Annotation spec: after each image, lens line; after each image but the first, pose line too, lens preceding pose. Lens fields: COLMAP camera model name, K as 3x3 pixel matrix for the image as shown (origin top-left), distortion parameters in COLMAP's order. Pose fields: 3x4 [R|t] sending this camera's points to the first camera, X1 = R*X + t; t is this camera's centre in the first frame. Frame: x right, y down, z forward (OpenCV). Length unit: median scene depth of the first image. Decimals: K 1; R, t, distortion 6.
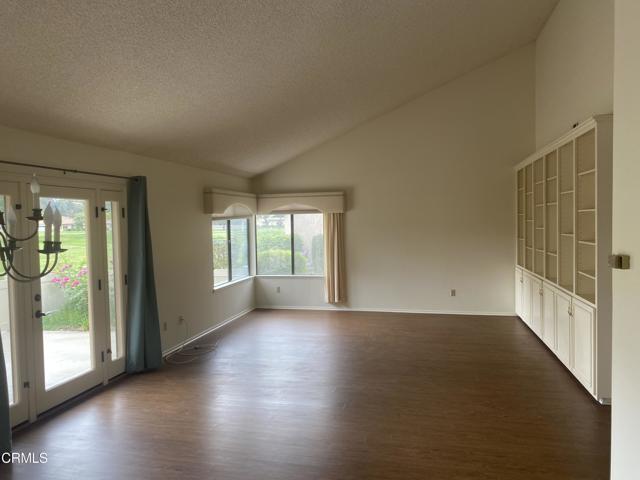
lens RADIAL K [[486.1, 0, 320.0], [0, 486.1, 240.0], [0, 0, 1]] dist [0.006119, 0.001534]
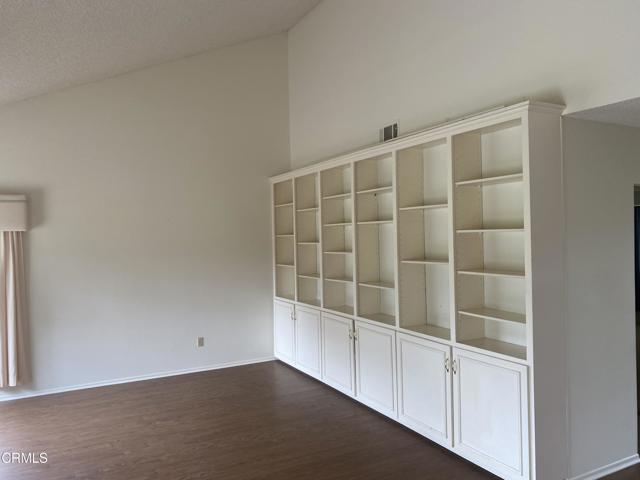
lens RADIAL K [[486.1, 0, 320.0], [0, 486.1, 240.0], [0, 0, 1]] dist [0.006119, 0.001534]
pose [[0.751383, -0.001808, 0.659863, -0.074716], [0.030083, 0.999050, -0.031518, -0.016112], [-0.659180, 0.043533, 0.750724, 0.325501]]
